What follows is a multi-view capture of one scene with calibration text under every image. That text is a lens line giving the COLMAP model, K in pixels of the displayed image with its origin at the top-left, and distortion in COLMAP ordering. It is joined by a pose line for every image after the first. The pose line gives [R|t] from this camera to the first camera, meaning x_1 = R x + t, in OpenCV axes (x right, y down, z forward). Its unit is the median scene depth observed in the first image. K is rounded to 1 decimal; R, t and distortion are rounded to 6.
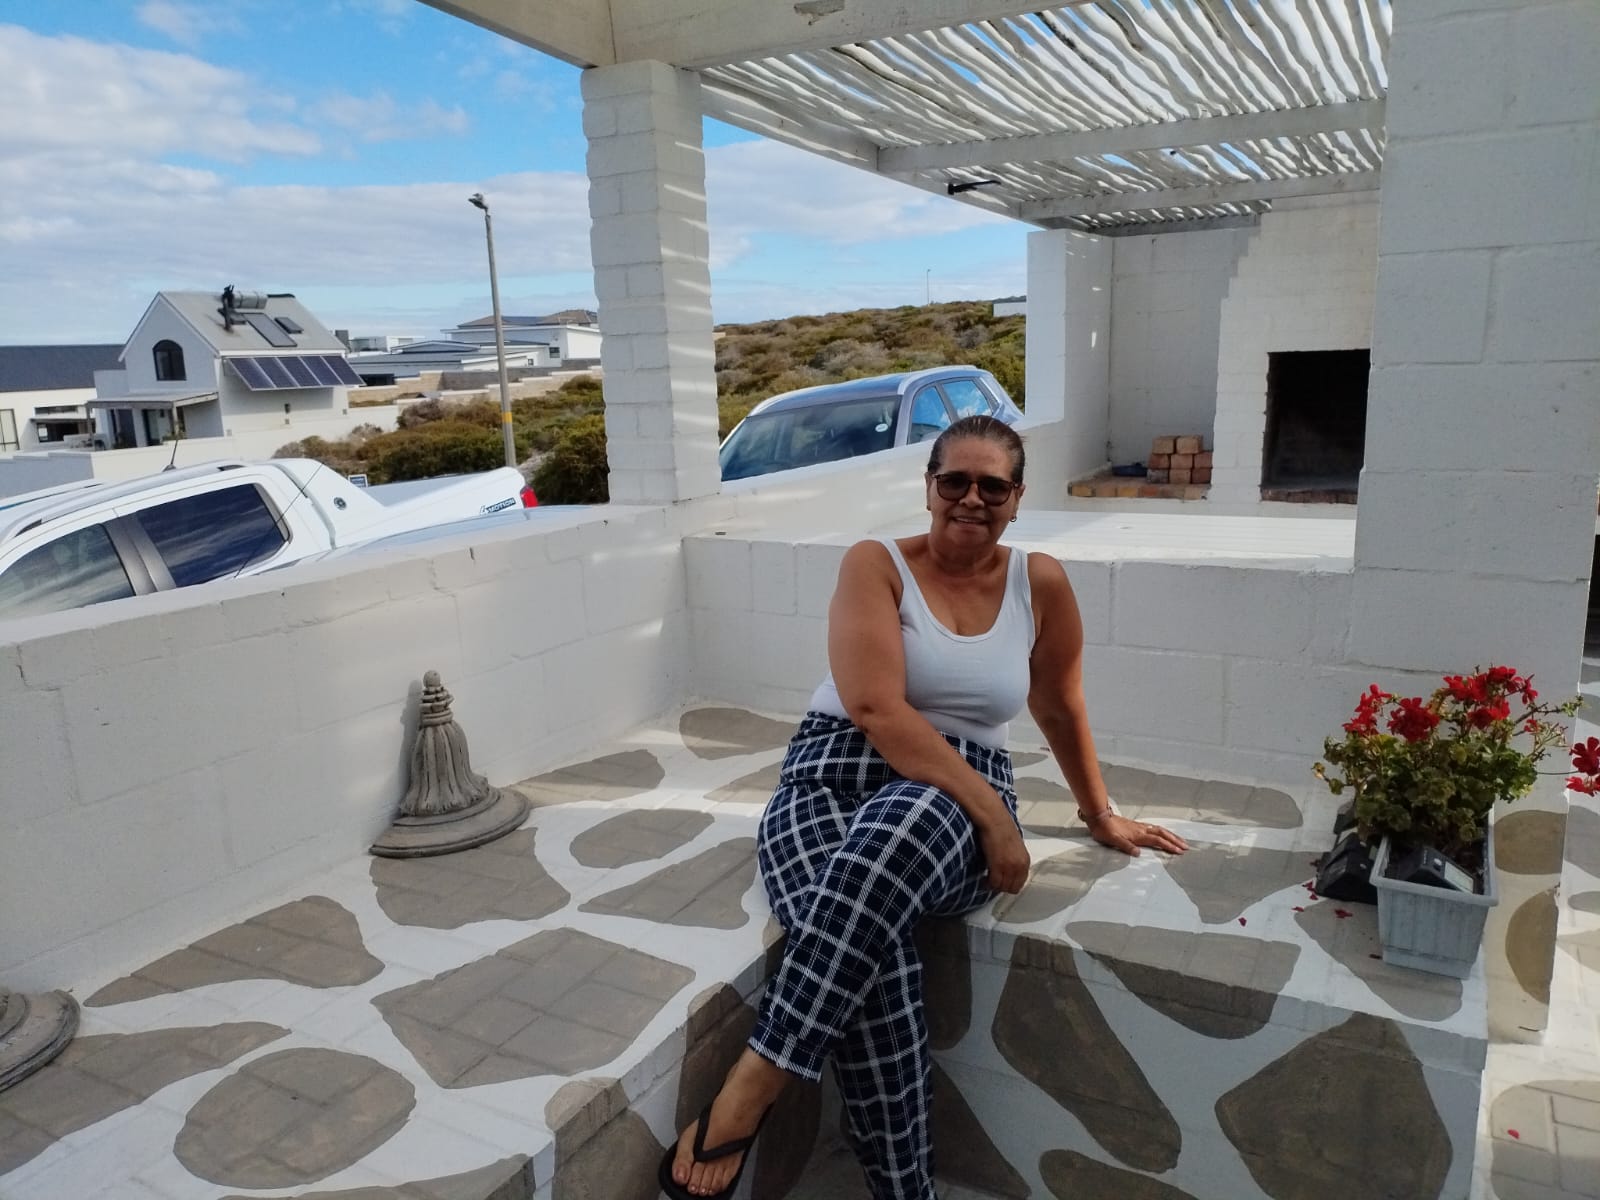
lens RADIAL K [[1225.4, 0, 789.9], [0, 1225.4, 605.9], [0, 0, 1]] dist [0.076722, -0.085695]
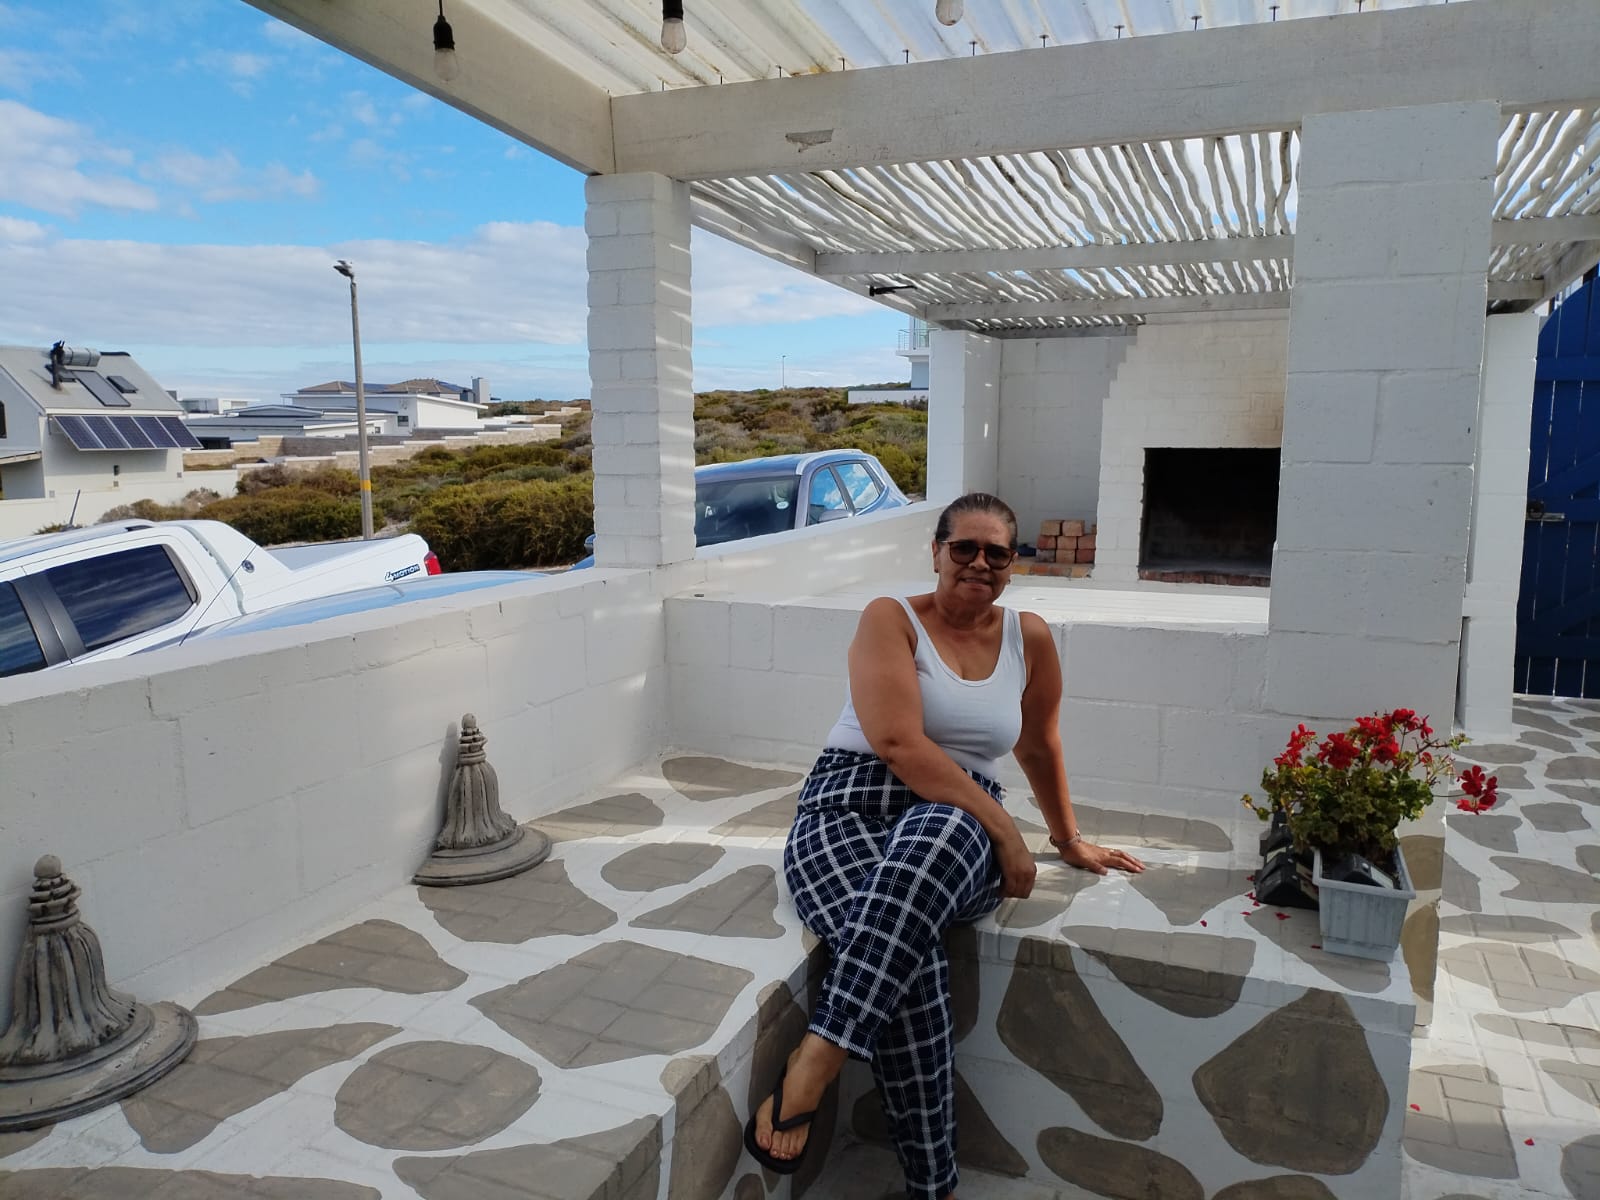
lens RADIAL K [[1225.4, 0, 793.0], [0, 1225.4, 604.4], [0, 0, 1]] dist [0.076722, -0.085695]
pose [[0.991972, 0.016340, 0.125400, -0.145737], [-0.008256, 0.997869, -0.064717, 0.024607], [-0.126190, 0.063162, 0.989993, -0.116359]]
